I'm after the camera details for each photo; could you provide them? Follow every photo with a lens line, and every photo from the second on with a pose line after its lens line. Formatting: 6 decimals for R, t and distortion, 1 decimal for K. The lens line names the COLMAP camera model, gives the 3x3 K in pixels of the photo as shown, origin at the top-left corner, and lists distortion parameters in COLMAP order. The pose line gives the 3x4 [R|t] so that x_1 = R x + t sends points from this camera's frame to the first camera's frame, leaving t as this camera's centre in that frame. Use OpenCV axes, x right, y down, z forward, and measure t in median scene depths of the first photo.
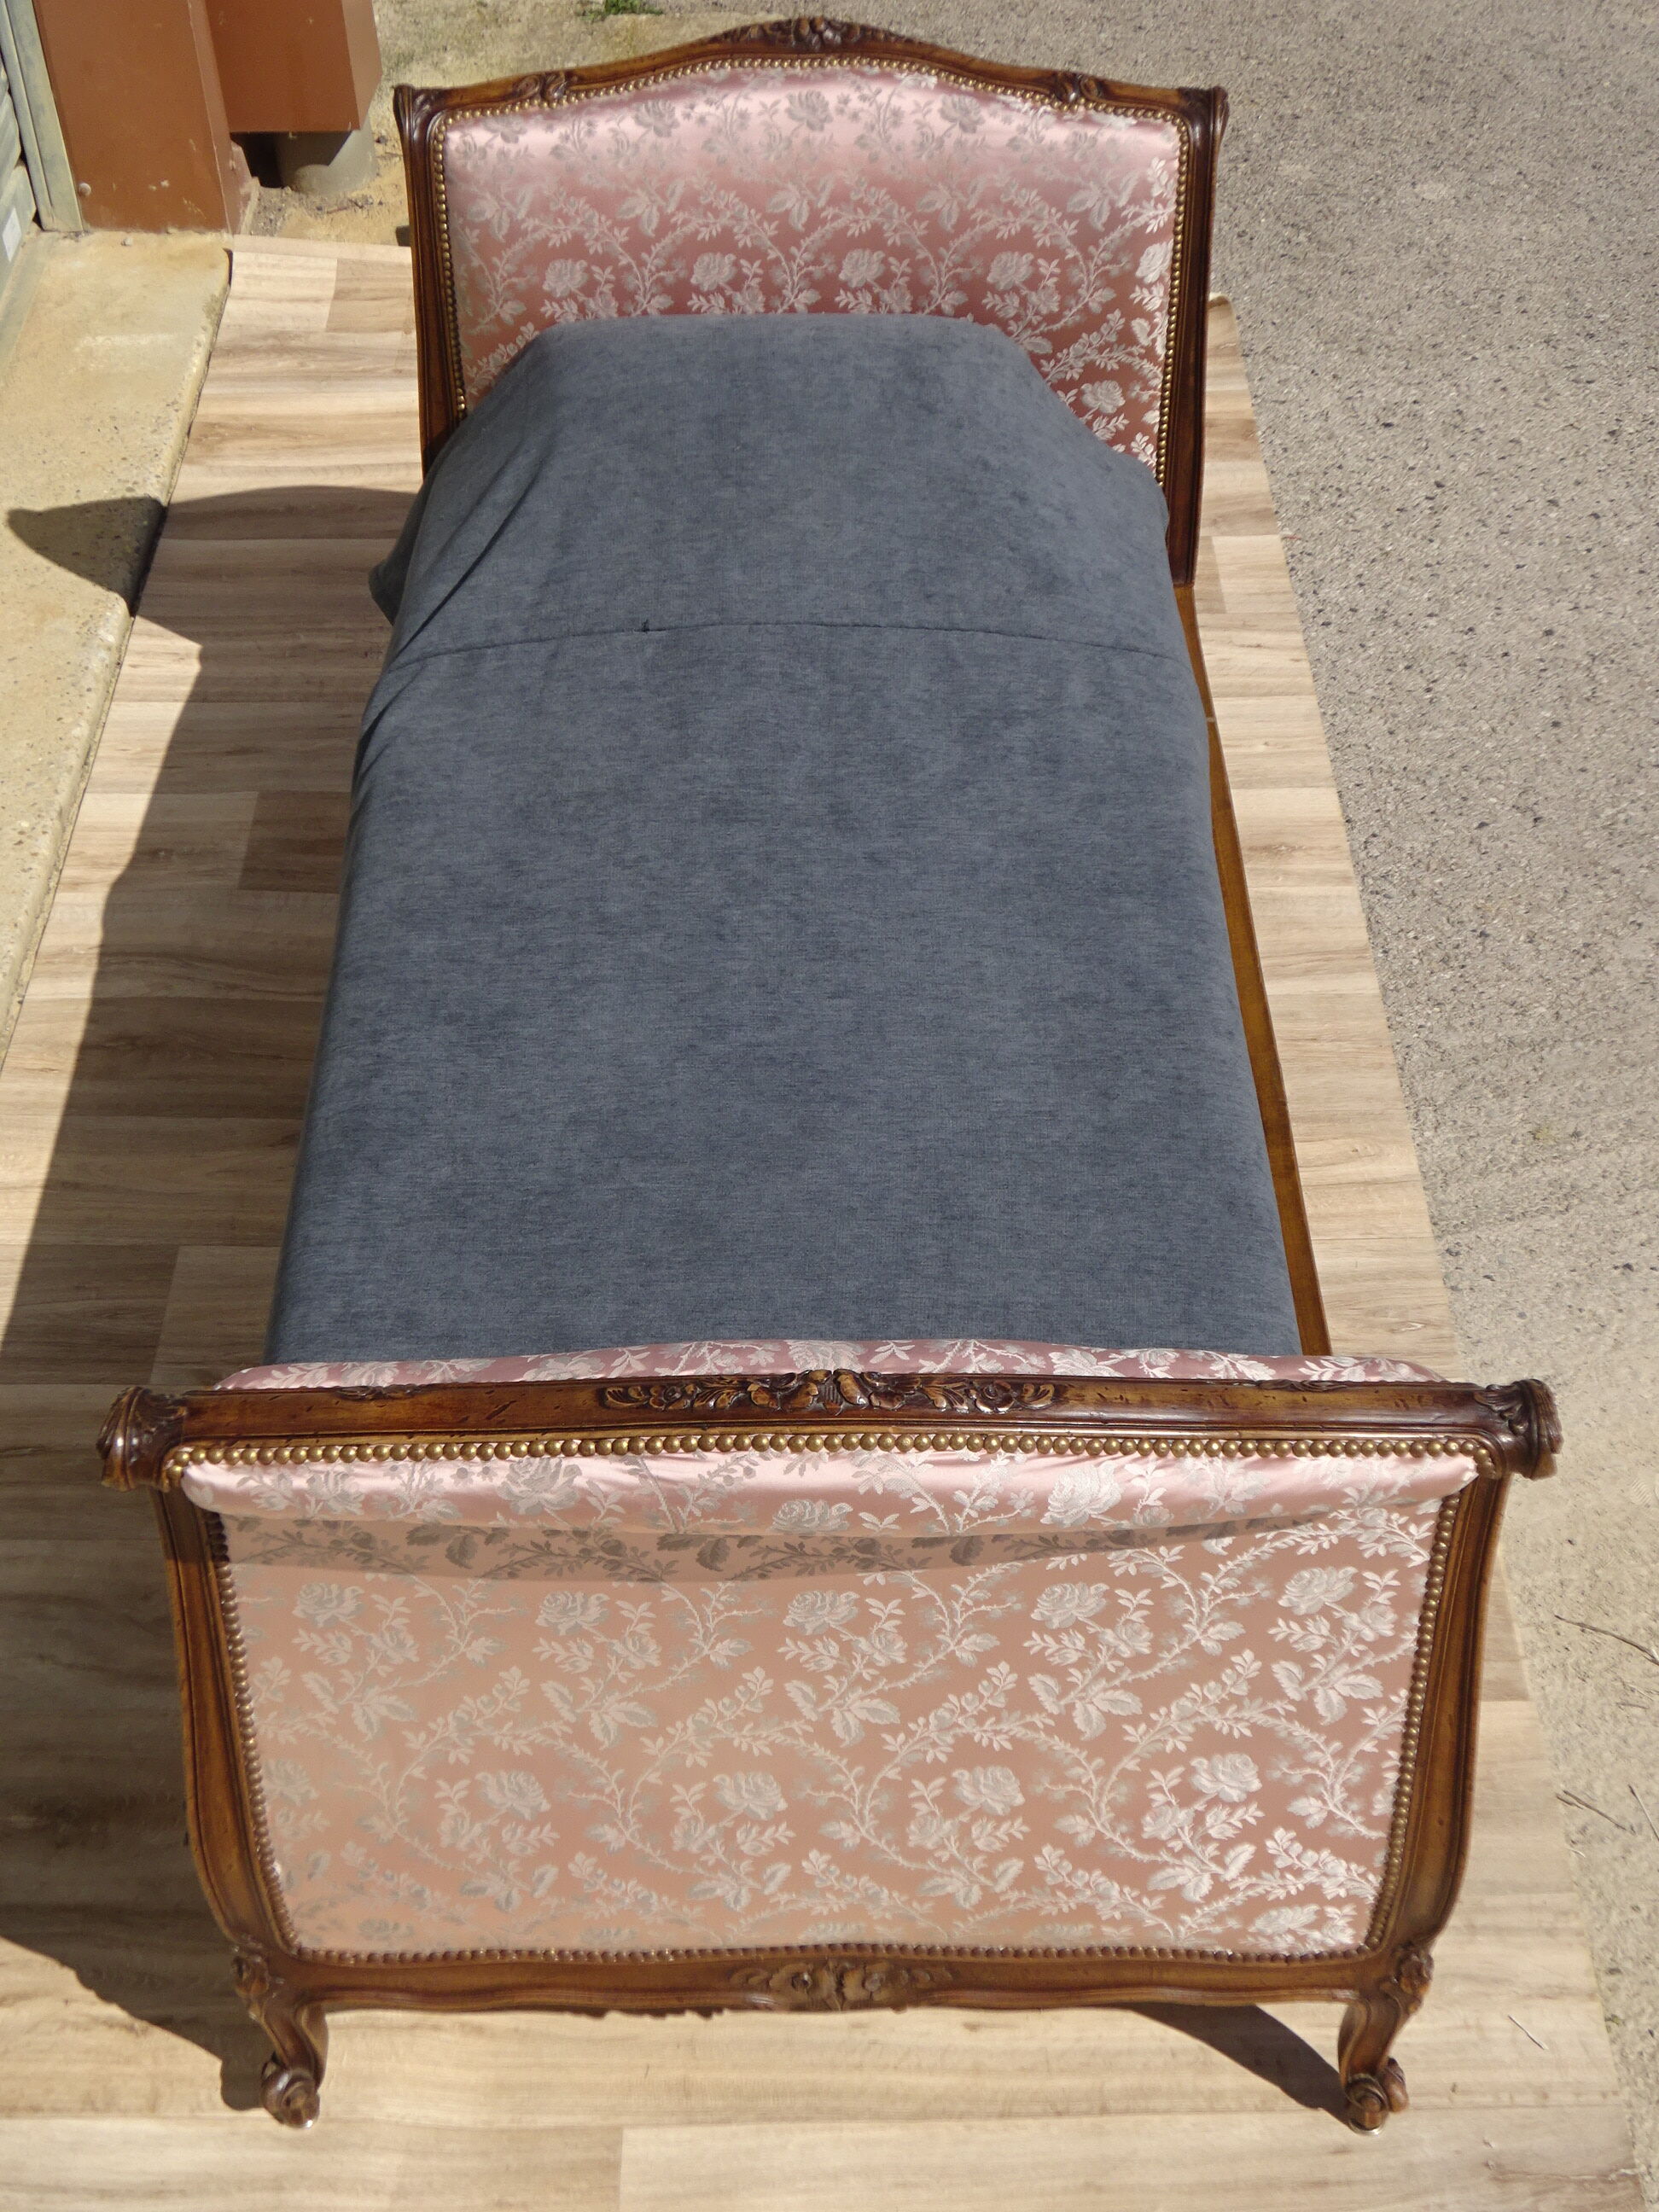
lens RADIAL K [[3066.3, 0, 834.1], [0, 3066.3, 1099.9], [0, 0, 1]] dist [0.020624, 0.000000]
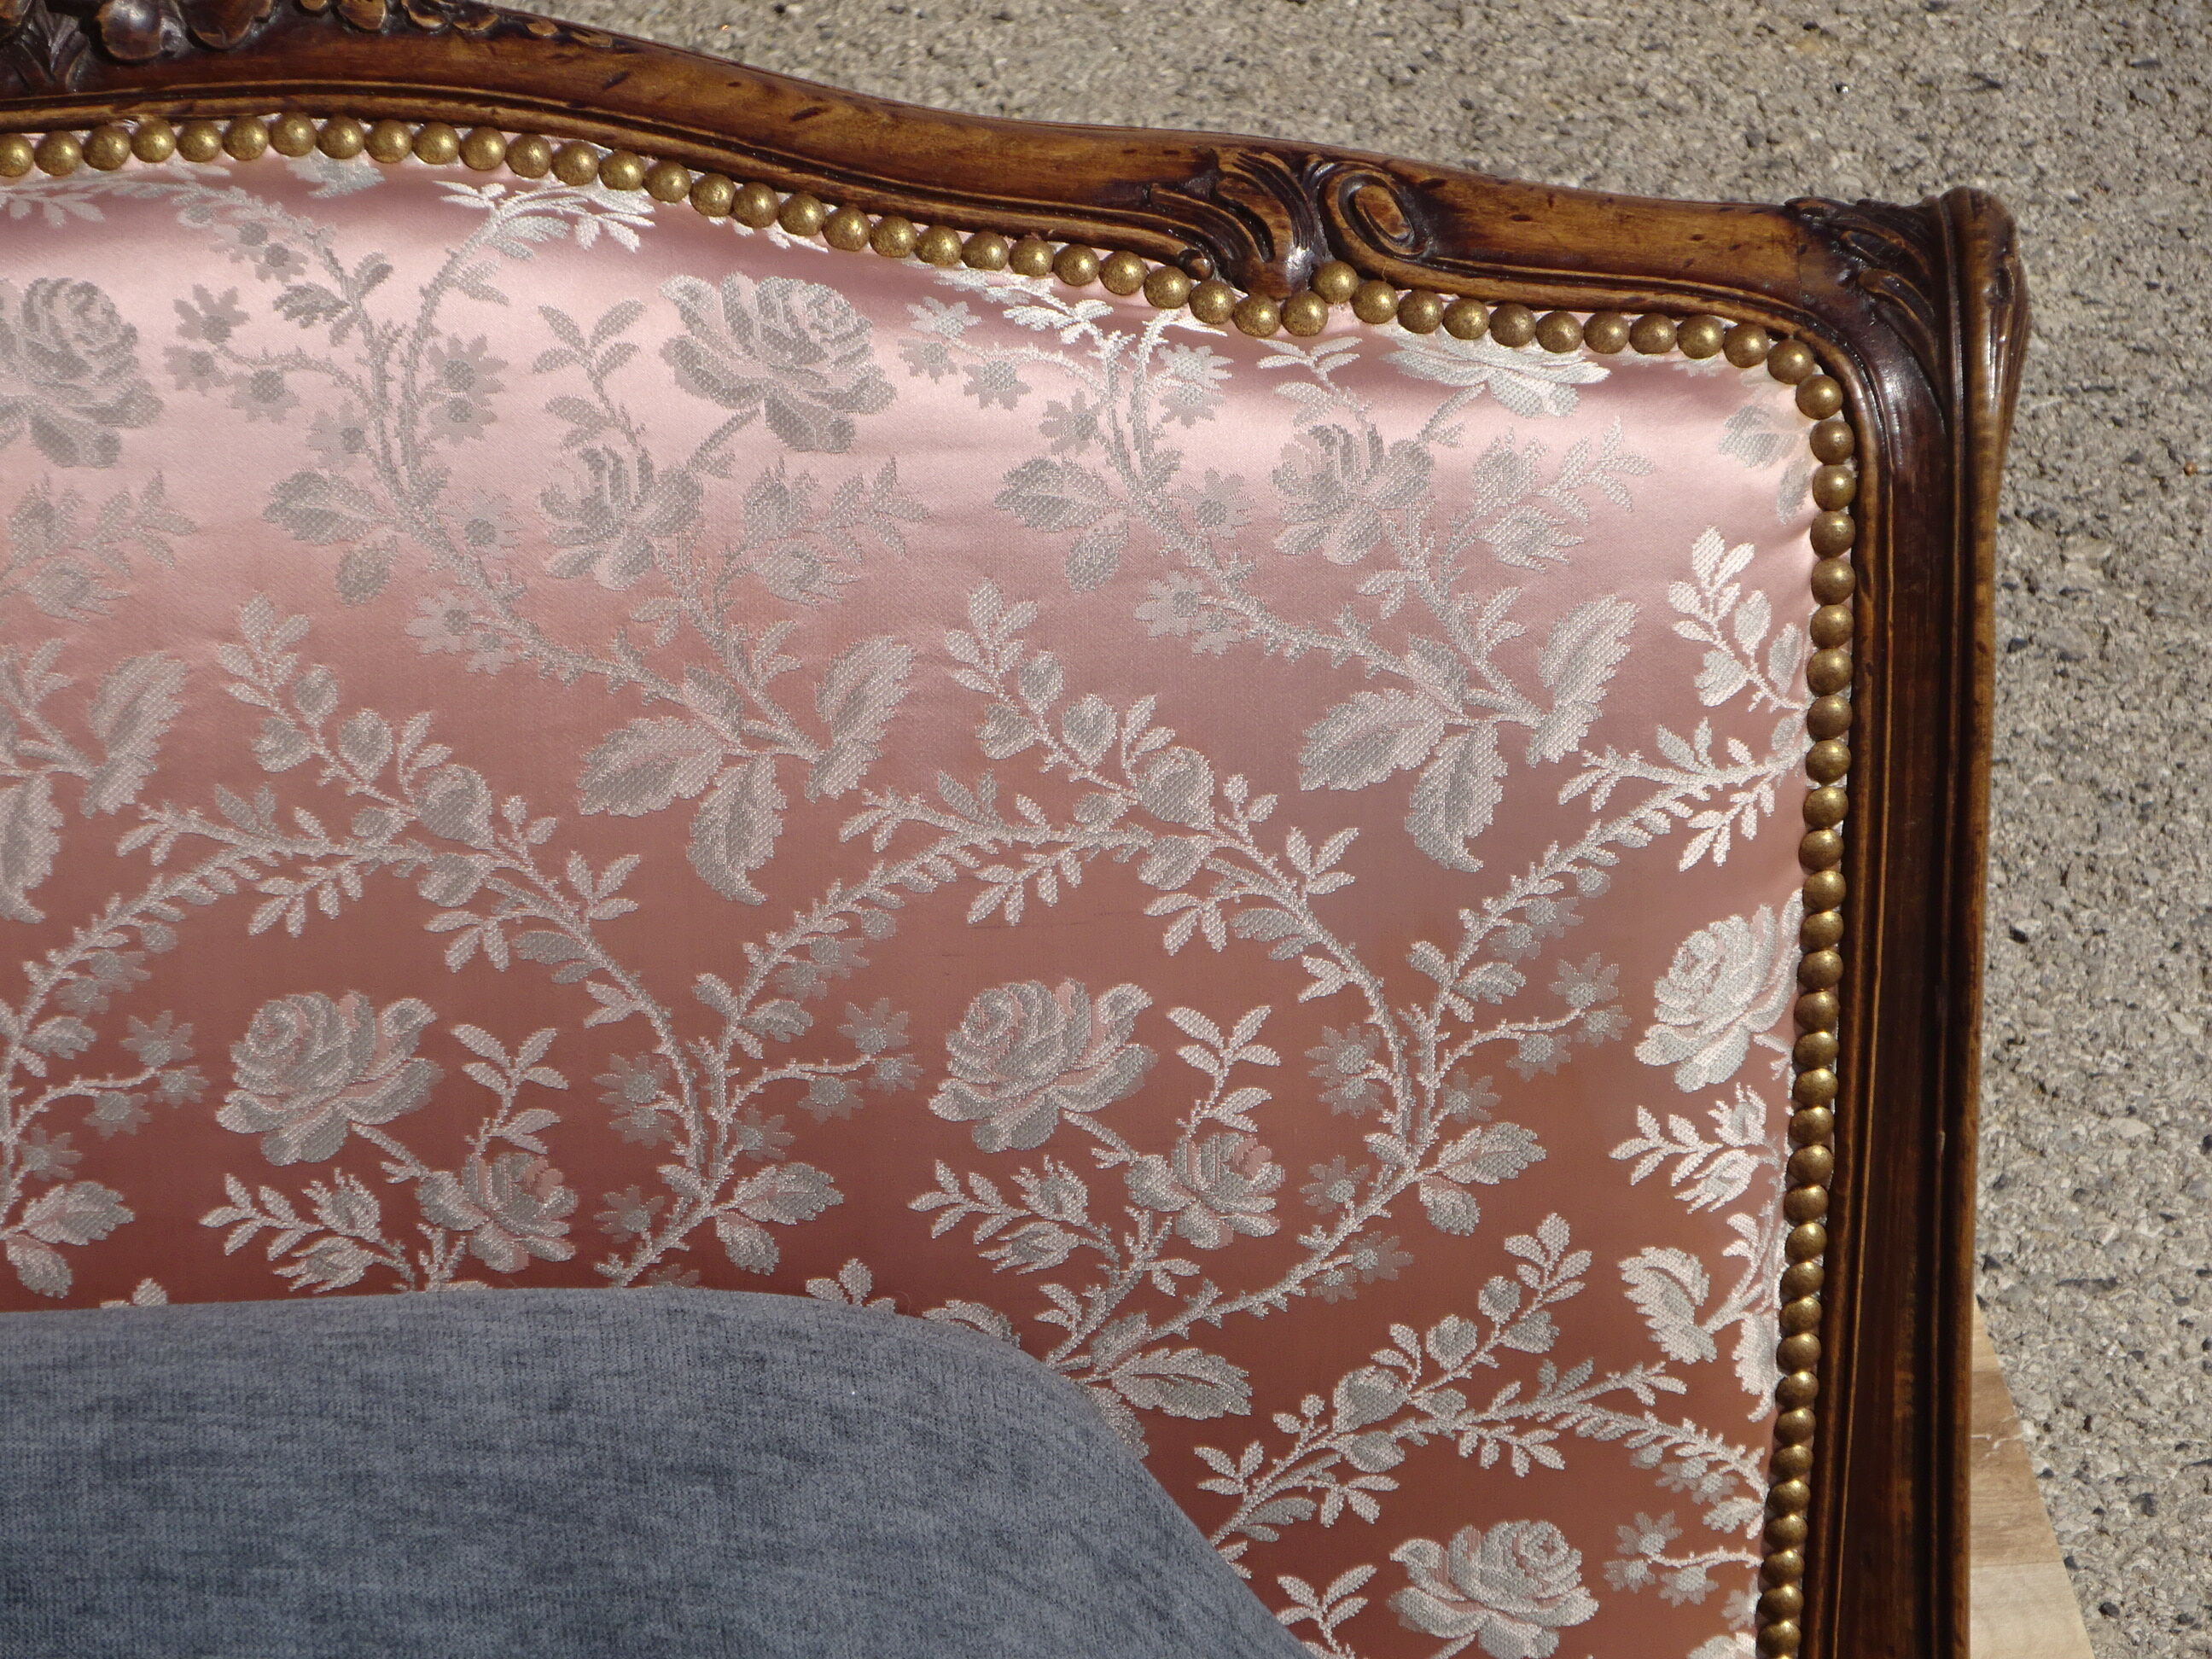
lens RADIAL K [[9578.7, 0, 1106.9], [0, 9578.7, 830.7], [0, 0, 1]] dist [-0.120018, 0.000000]
pose [[0.995490, -0.036131, 0.087714, 0.005541], [0.053426, 0.977581, -0.203669, -0.156108], [-0.078389, 0.207437, 0.975103, 0.370546]]
